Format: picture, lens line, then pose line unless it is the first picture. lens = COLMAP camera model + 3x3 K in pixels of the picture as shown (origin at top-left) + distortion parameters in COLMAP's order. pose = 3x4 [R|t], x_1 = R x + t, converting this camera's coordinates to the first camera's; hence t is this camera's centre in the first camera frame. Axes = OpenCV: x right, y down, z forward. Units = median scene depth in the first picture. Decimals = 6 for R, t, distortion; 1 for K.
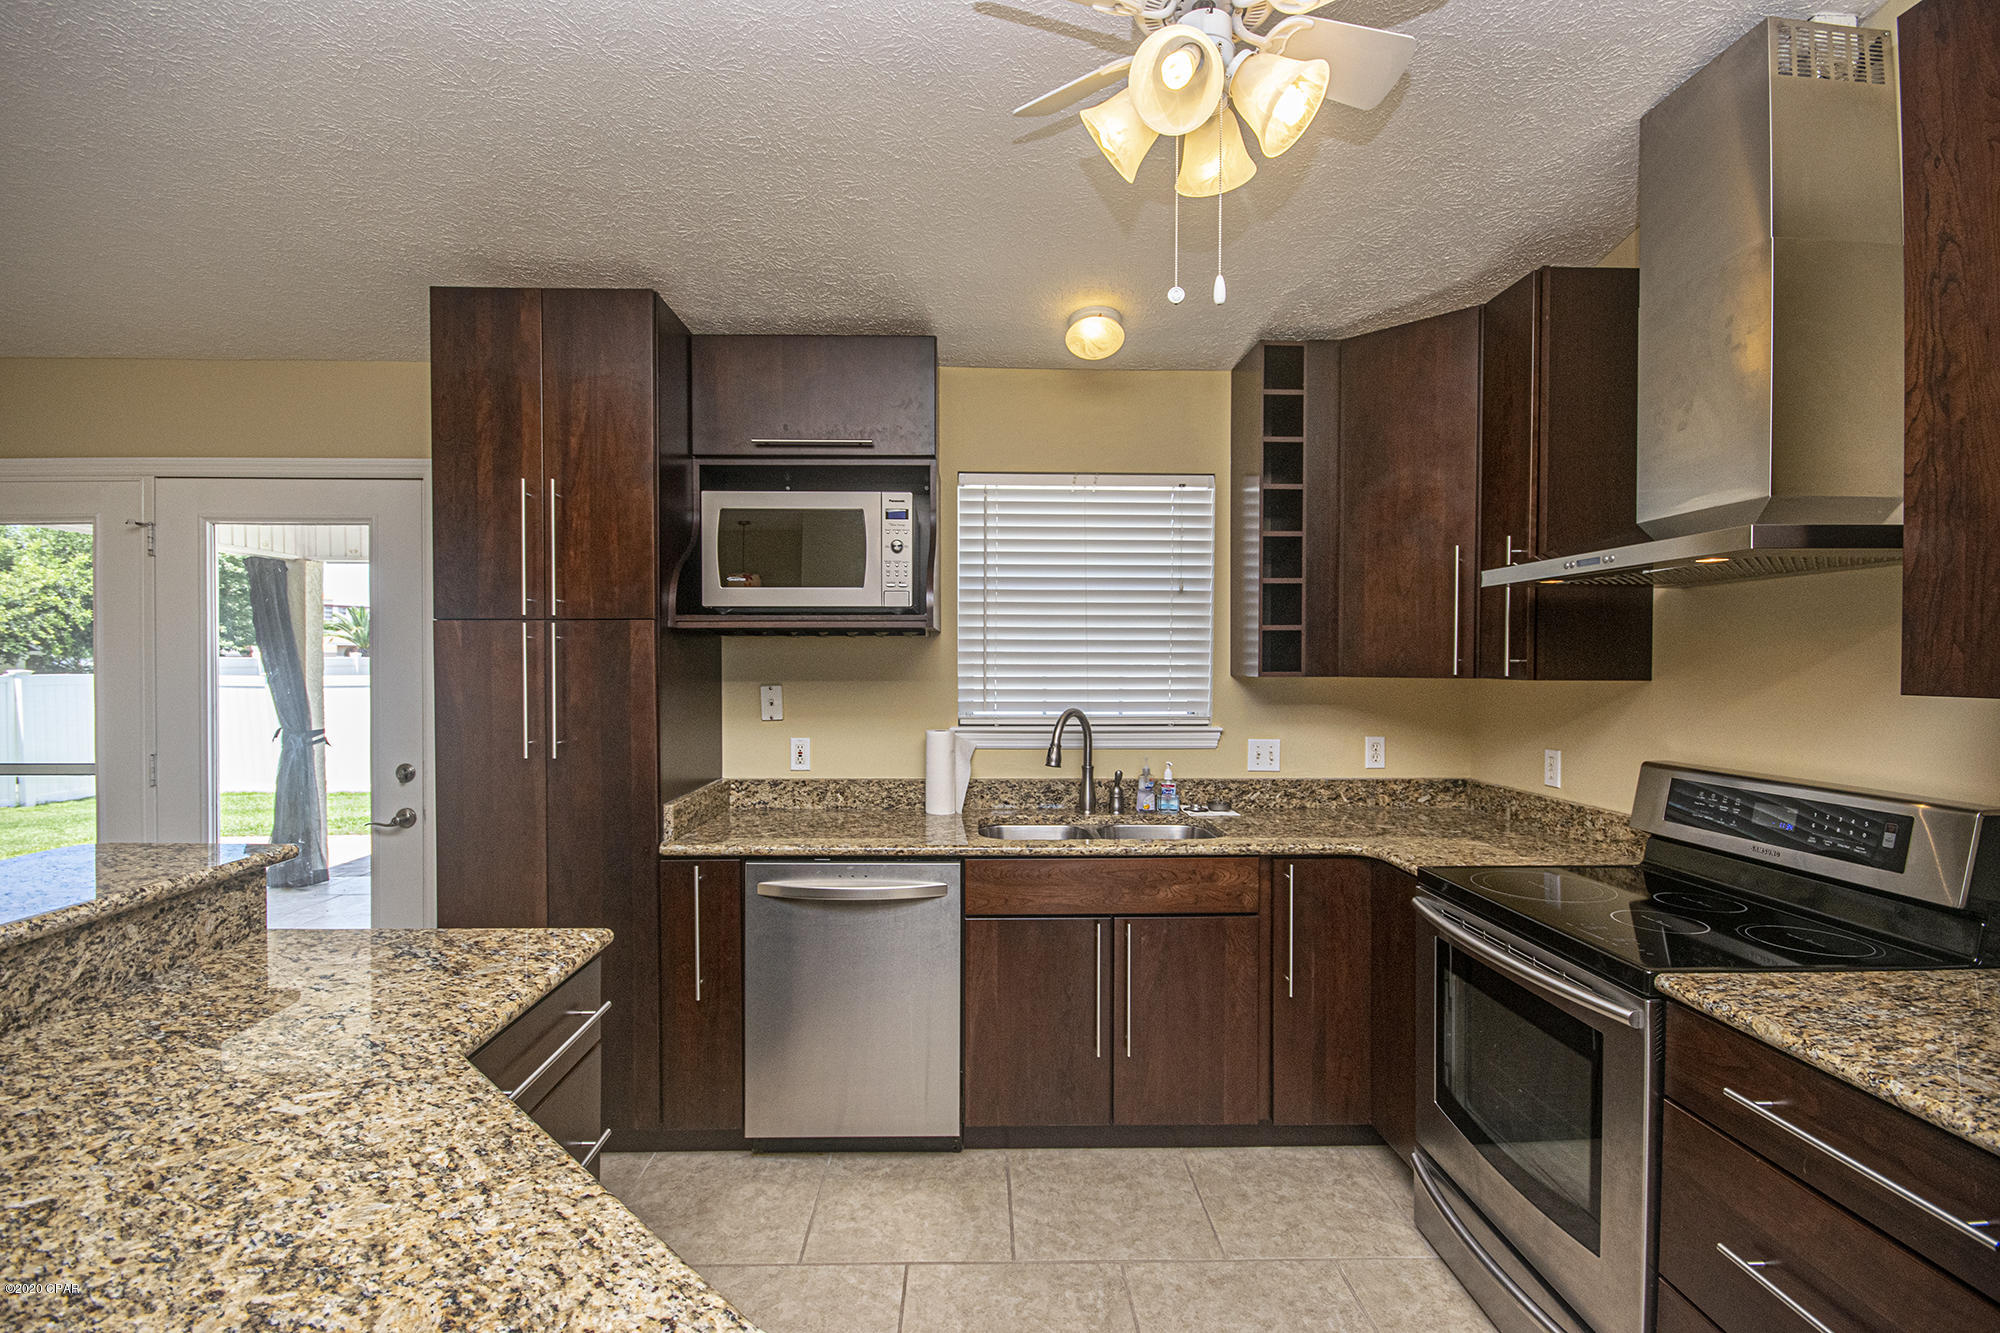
lens RADIAL K [[876.7, 0, 997.5], [0, 876.7, 672.1], [0, 0, 1]] dist [0.008150, -0.012121]
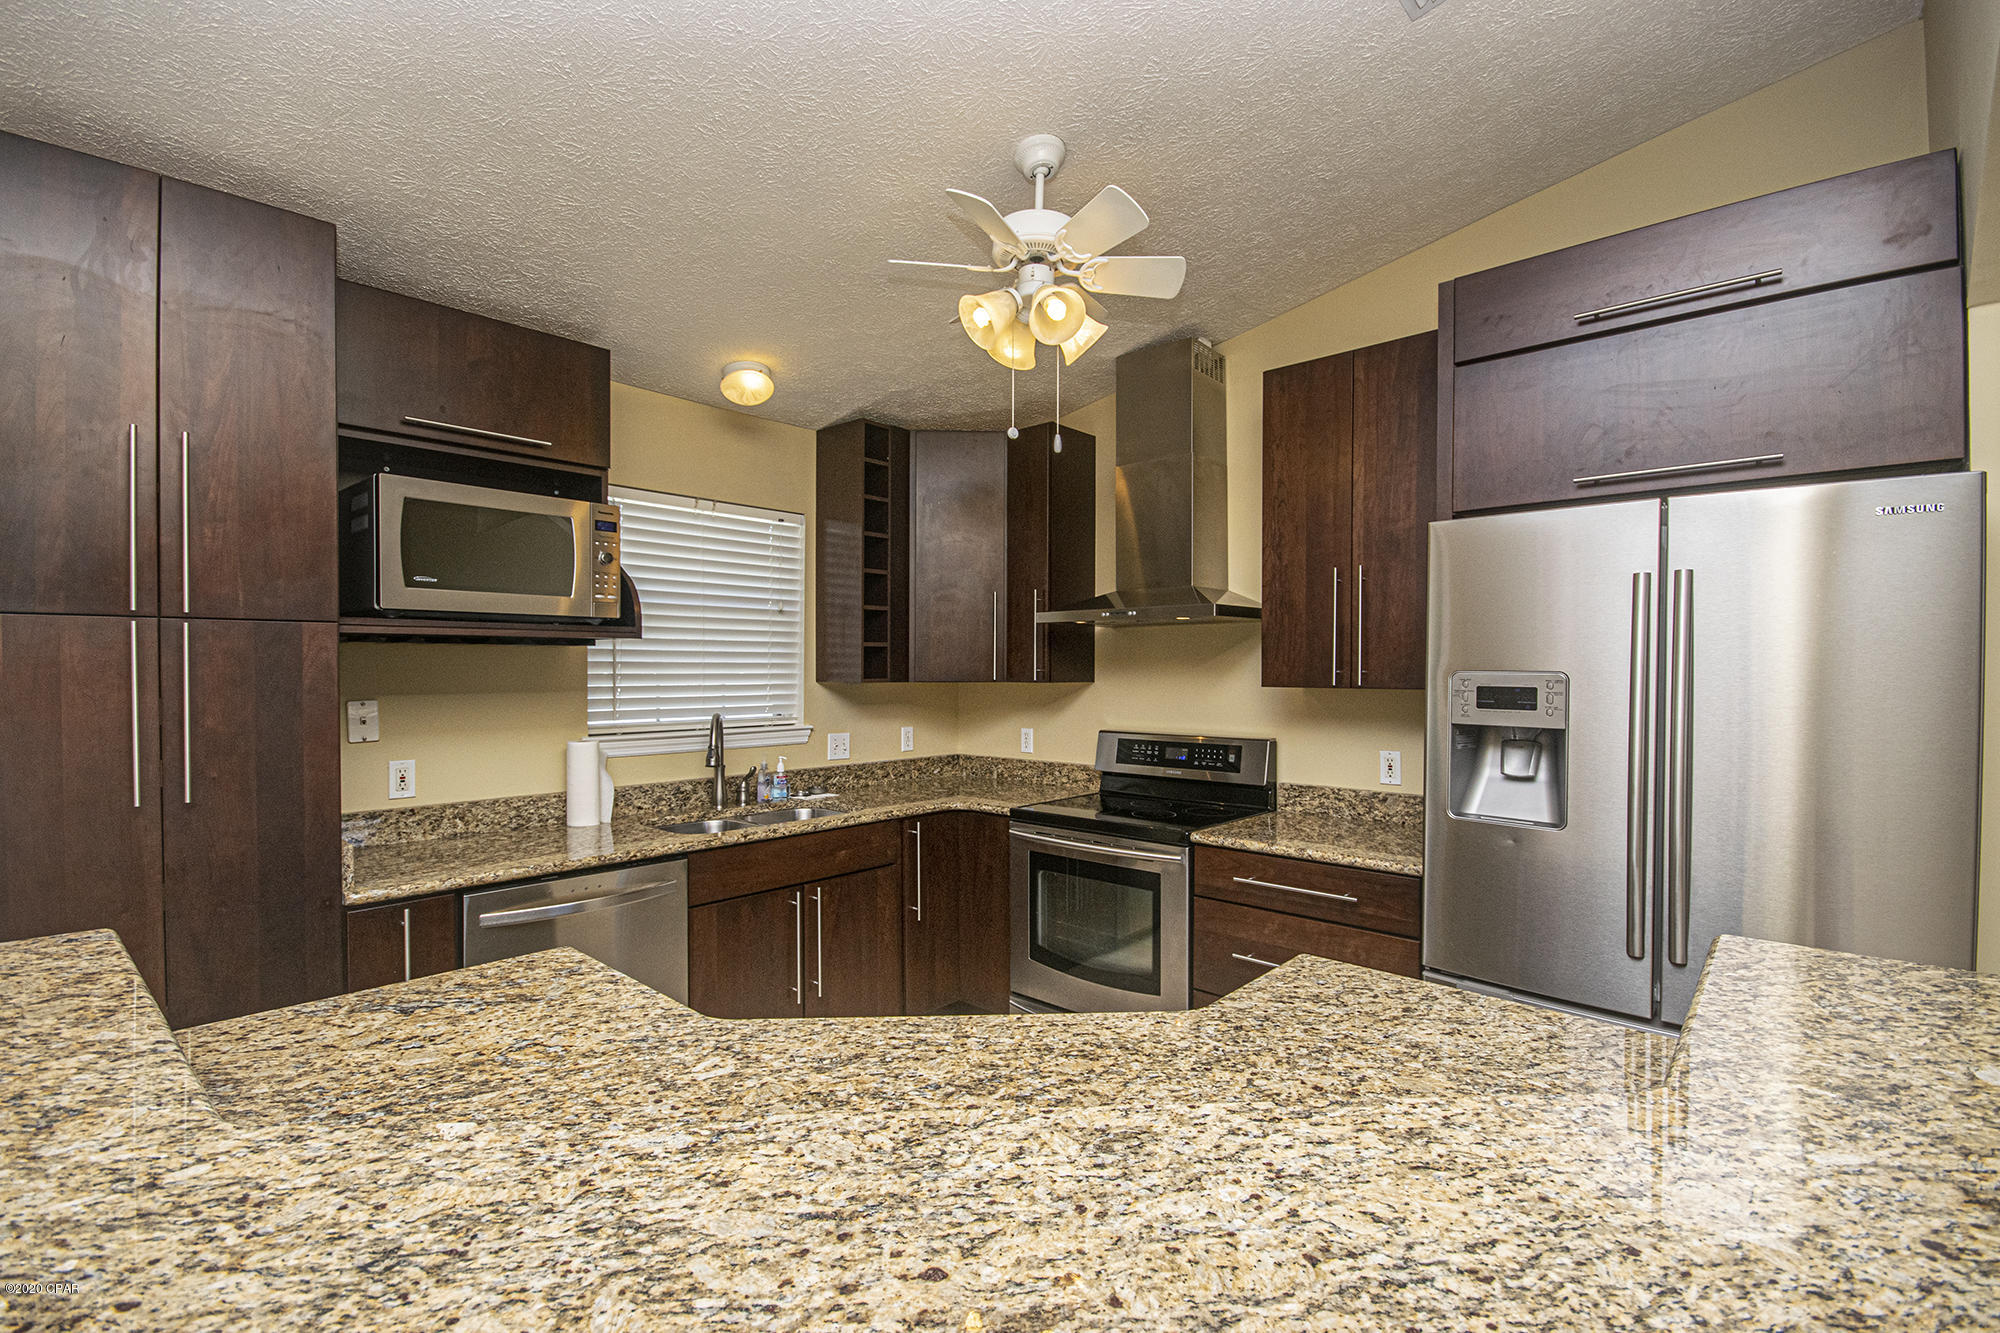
lens RADIAL K [[876.7, 0, 995.2], [0, 876.7, 670.2], [0, 0, 1]] dist [0.008150, -0.012121]
pose [[0.694412, -0.002042, 0.719574, -0.894836], [0.008937, 0.999943, -0.005787, -0.006811], [-0.719522, 0.010450, 0.694391, -0.033416]]
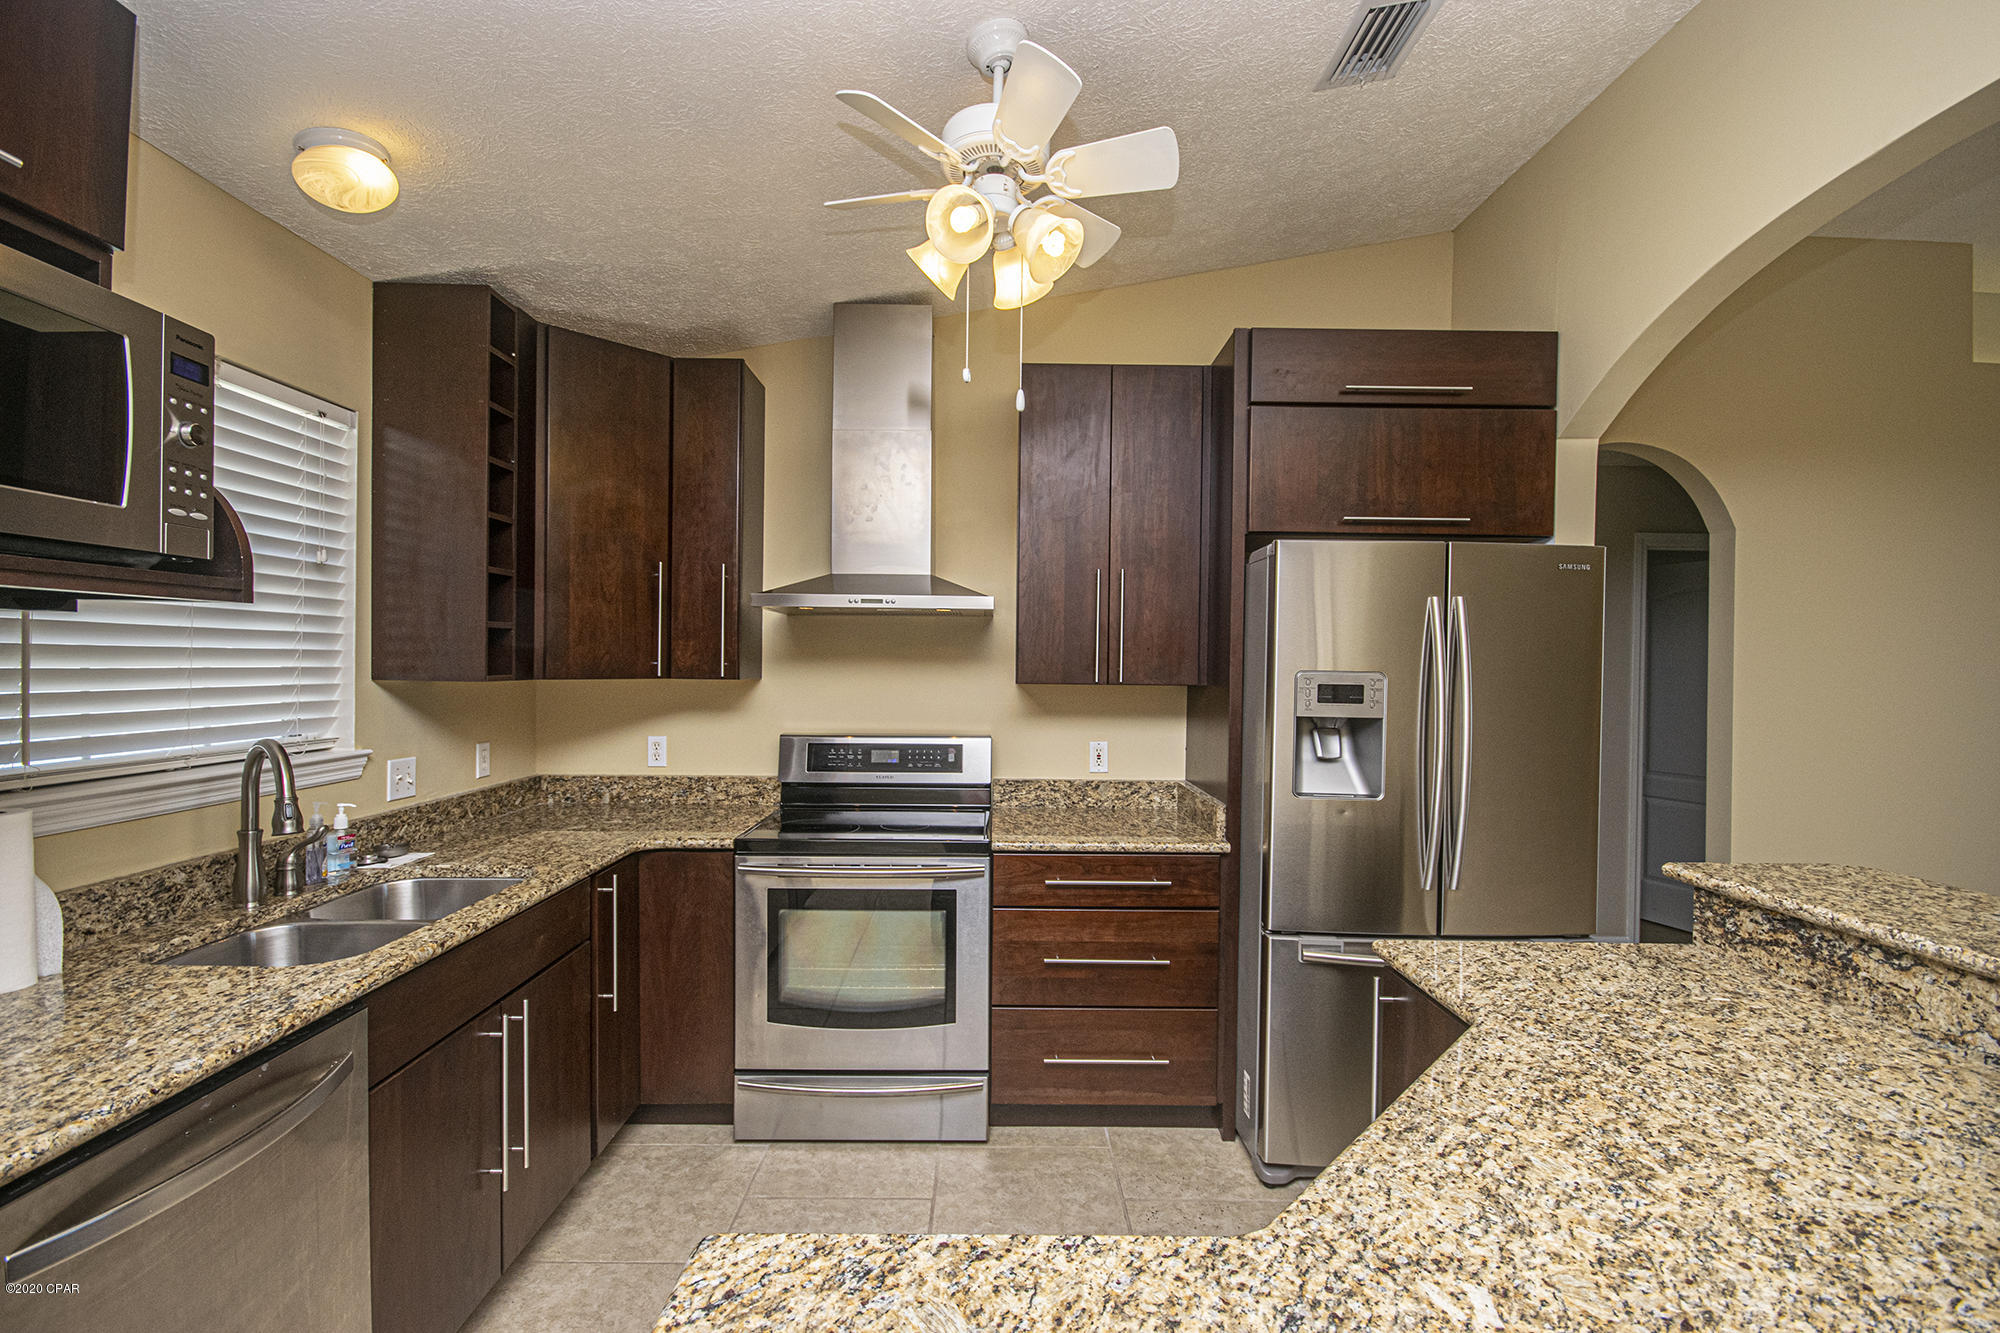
lens RADIAL K [[876.7, 0, 991.3], [0, 876.7, 673.0], [0, 0, 1]] dist [0.008150, -0.012121]
pose [[0.027187, -0.012242, 0.999555, -1.004468], [0.001732, 0.999924, 0.012200, -0.022741], [-0.999629, 0.001399, 0.027206, 0.906446]]
